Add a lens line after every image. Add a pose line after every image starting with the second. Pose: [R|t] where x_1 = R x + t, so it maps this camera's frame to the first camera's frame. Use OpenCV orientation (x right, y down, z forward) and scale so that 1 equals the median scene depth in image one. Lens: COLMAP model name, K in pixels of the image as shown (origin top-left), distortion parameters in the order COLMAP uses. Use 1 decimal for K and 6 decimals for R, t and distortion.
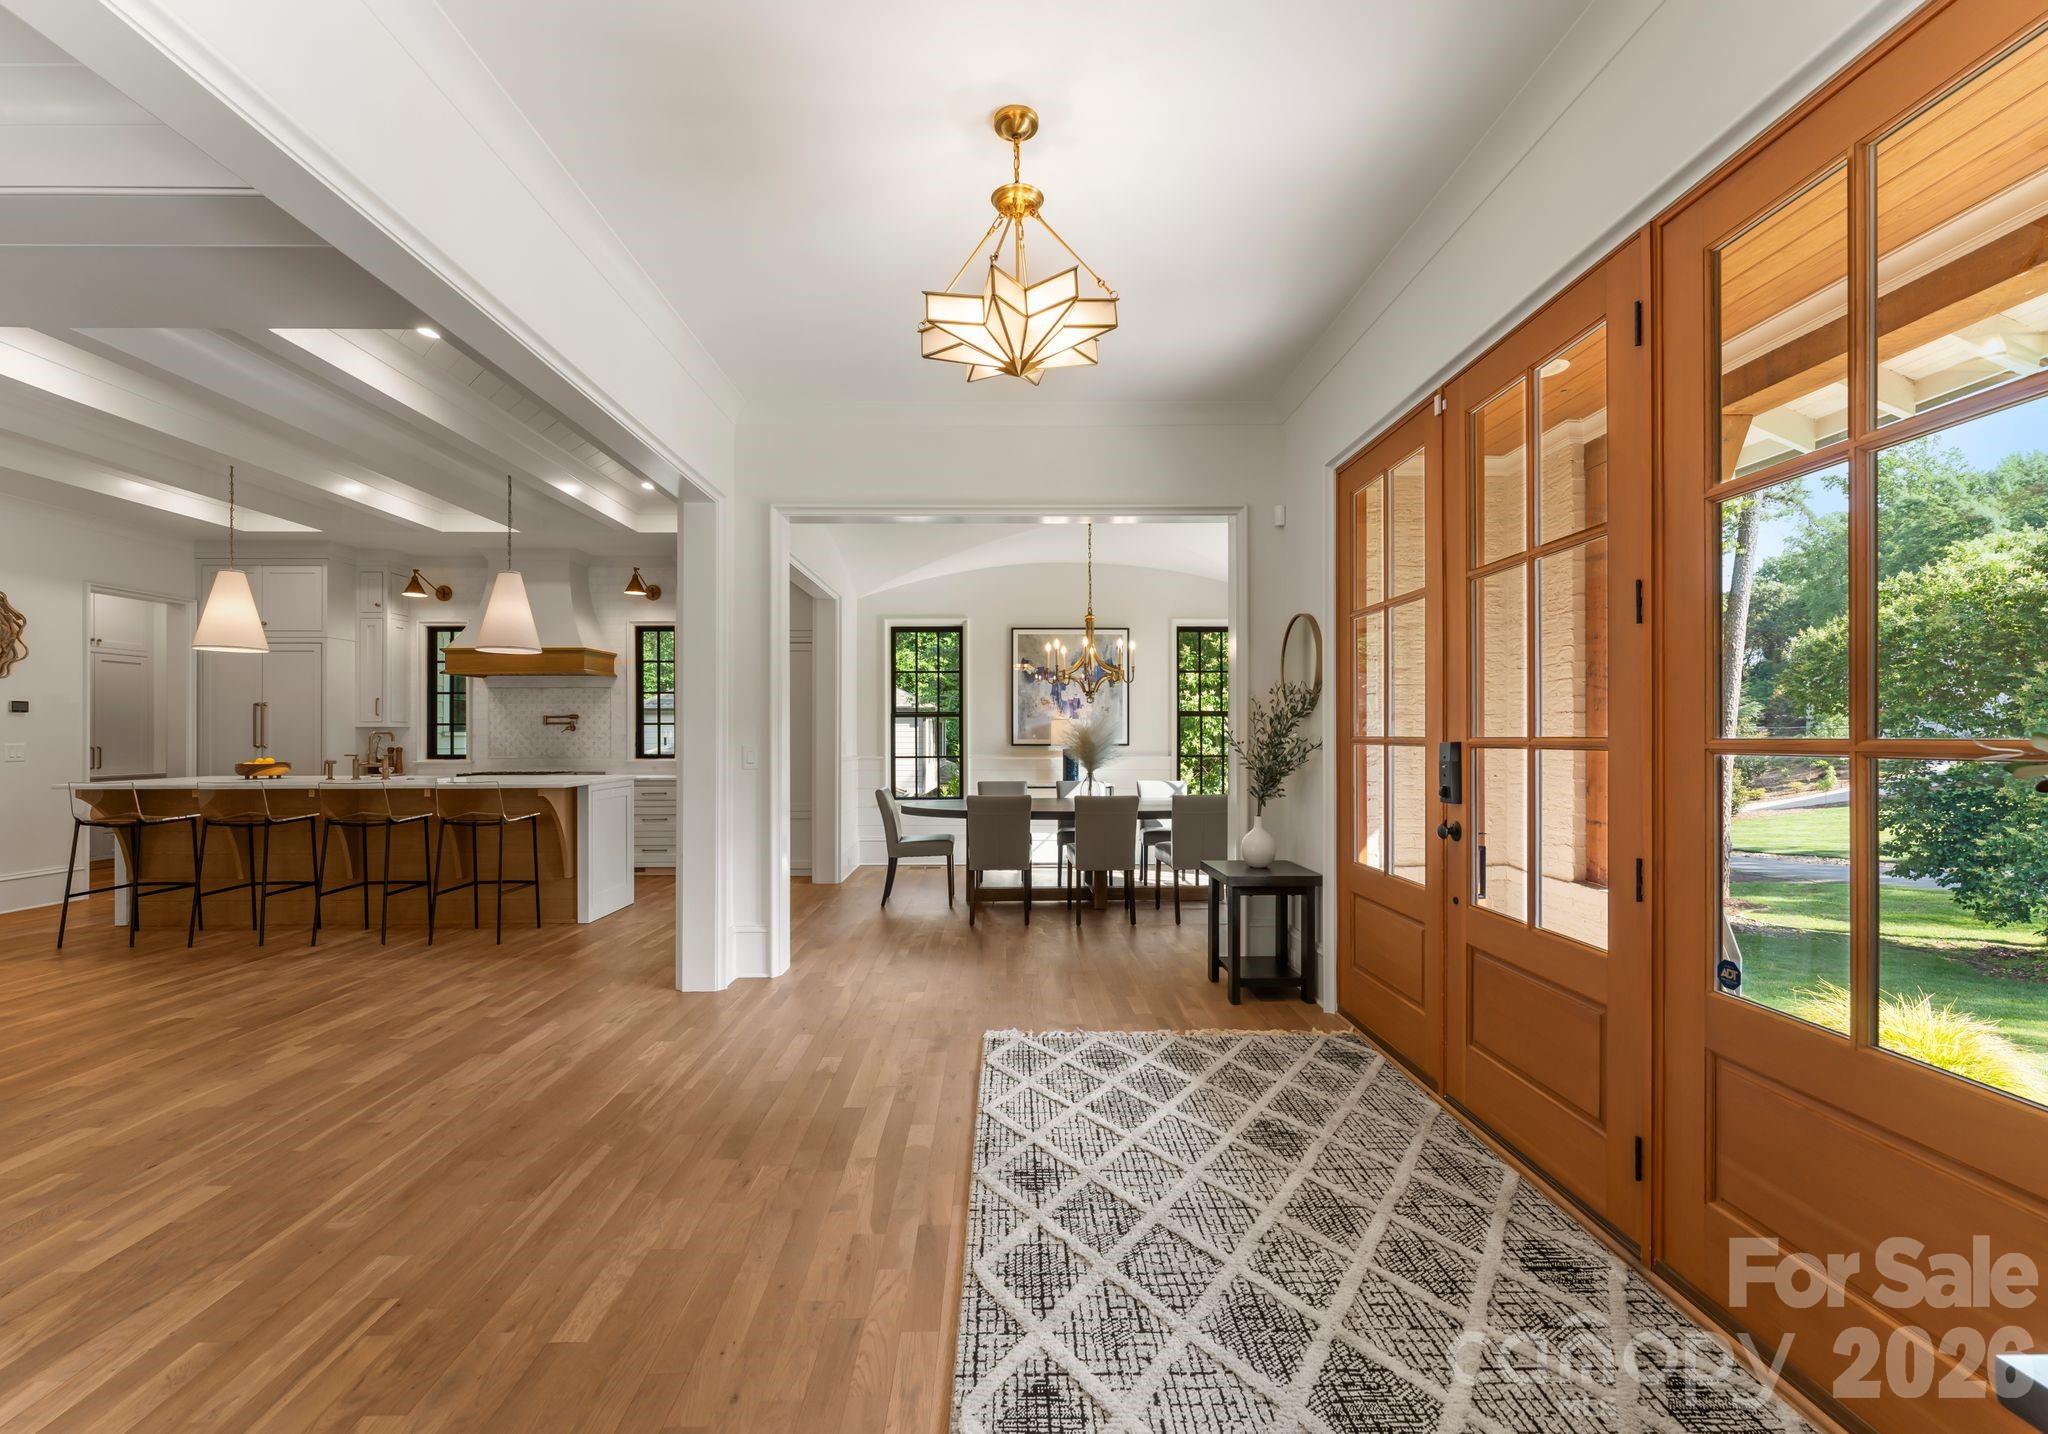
lens RADIAL K [[856.9, 0, 1011.3], [0, 856.9, 734.6], [0, 0, 1]] dist [-0.000891, 0.000830]
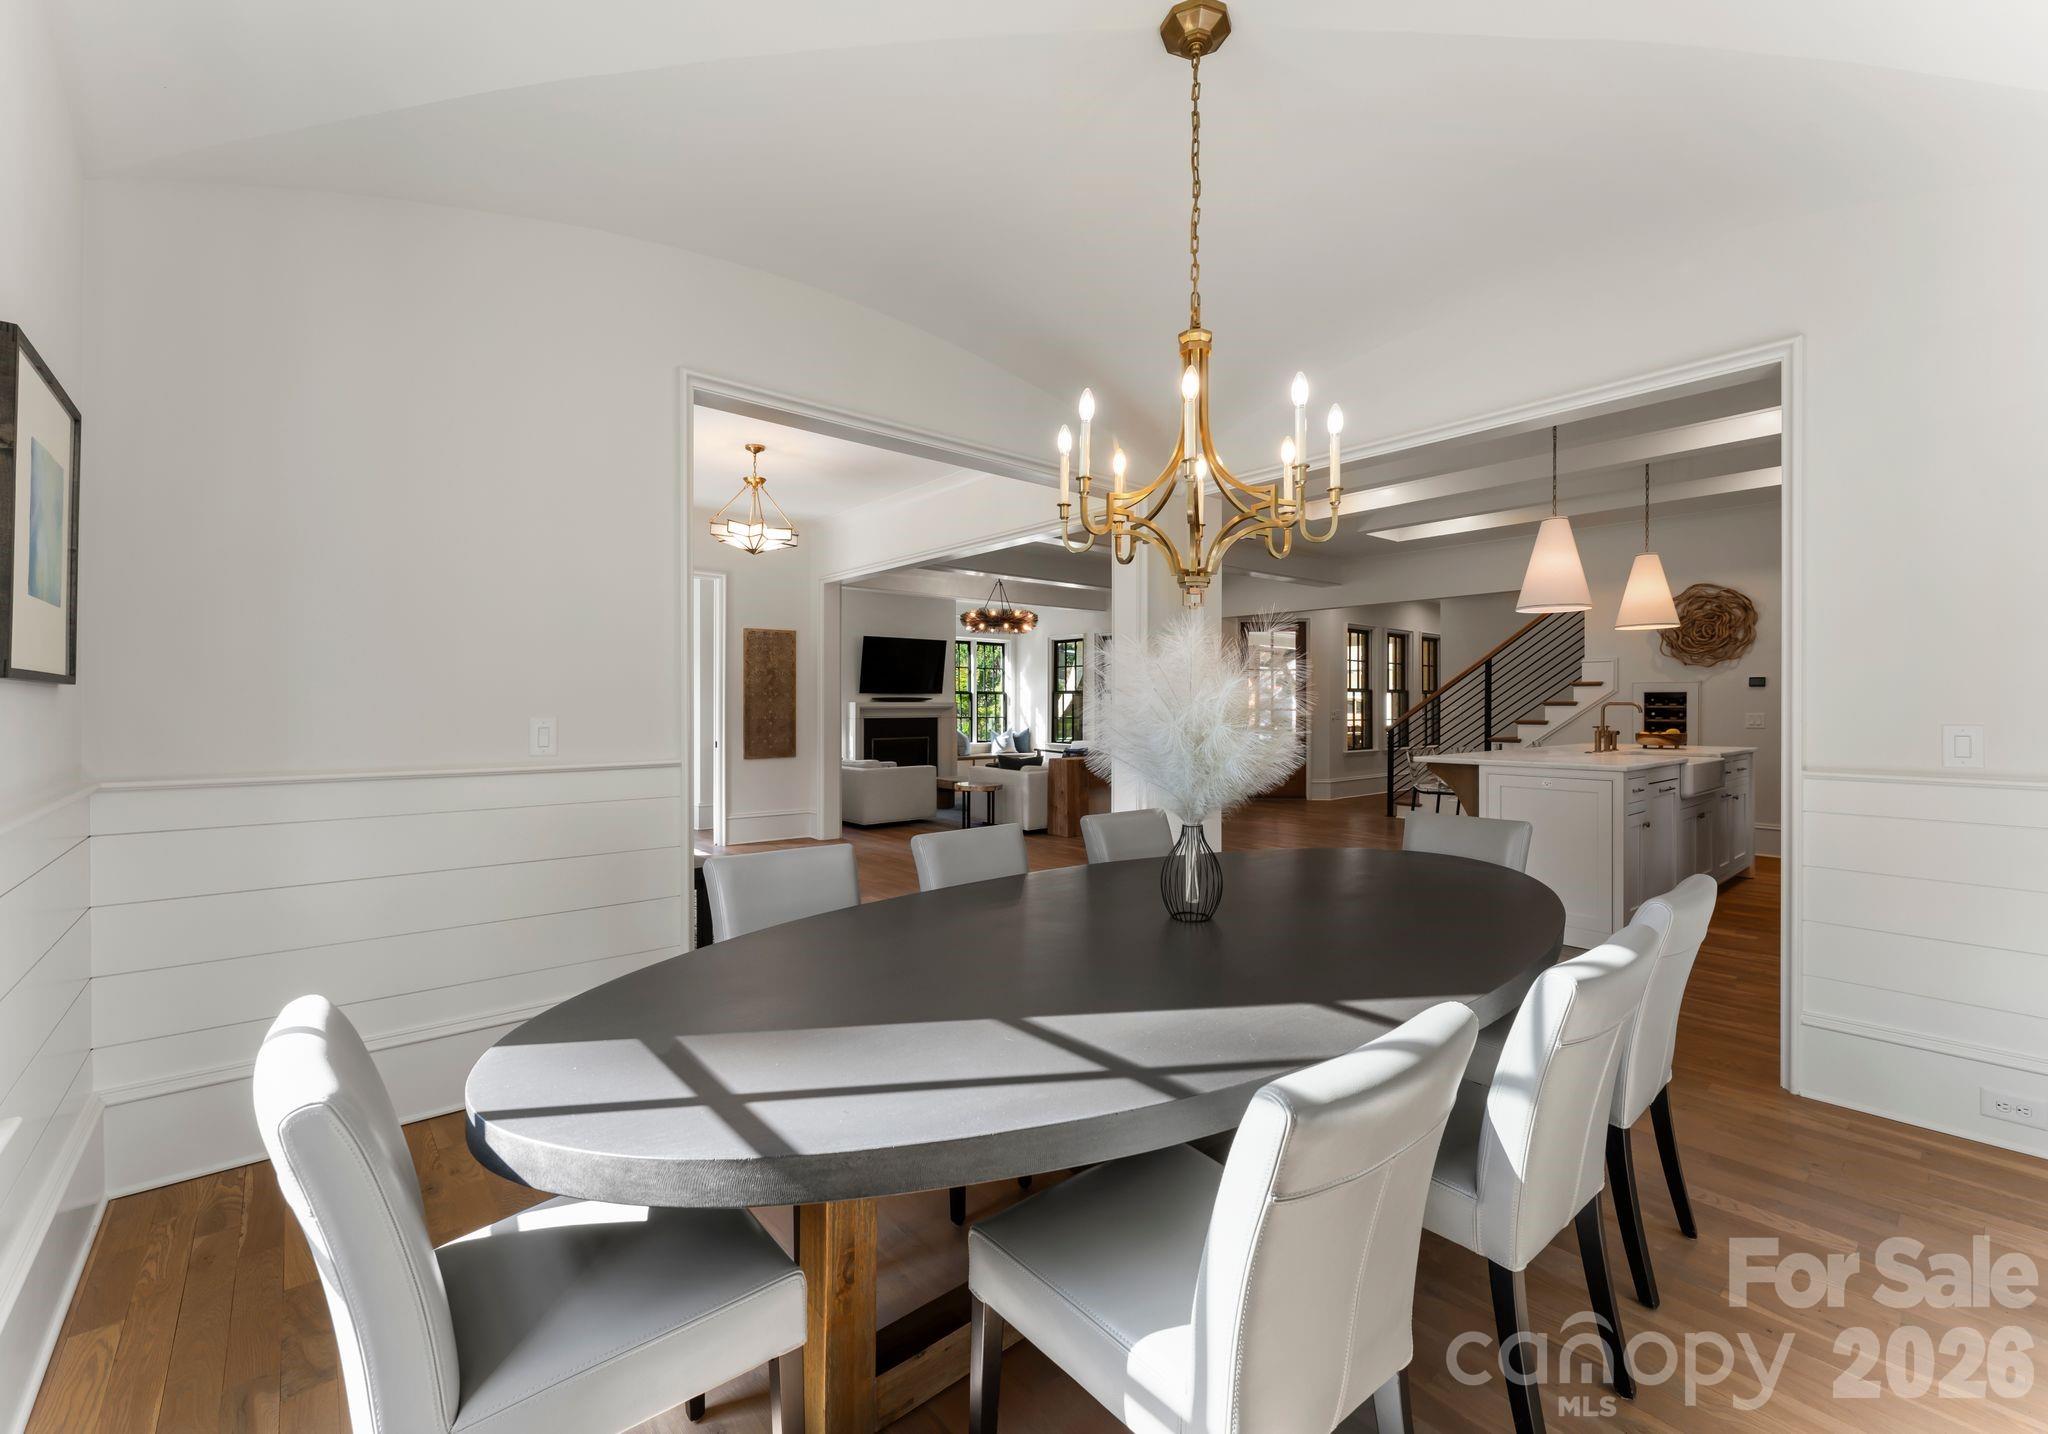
lens RADIAL K [[856.9, 0, 1024.4], [0, 856.9, 707.8], [0, 0, 1]] dist [-0.000891, 0.000830]
pose [[-0.774377, 0.002660, -0.632719, 0.345543], [0.001224, 0.999996, 0.002707, -0.001719], [0.632724, 0.001322, -0.774377, 1.208033]]
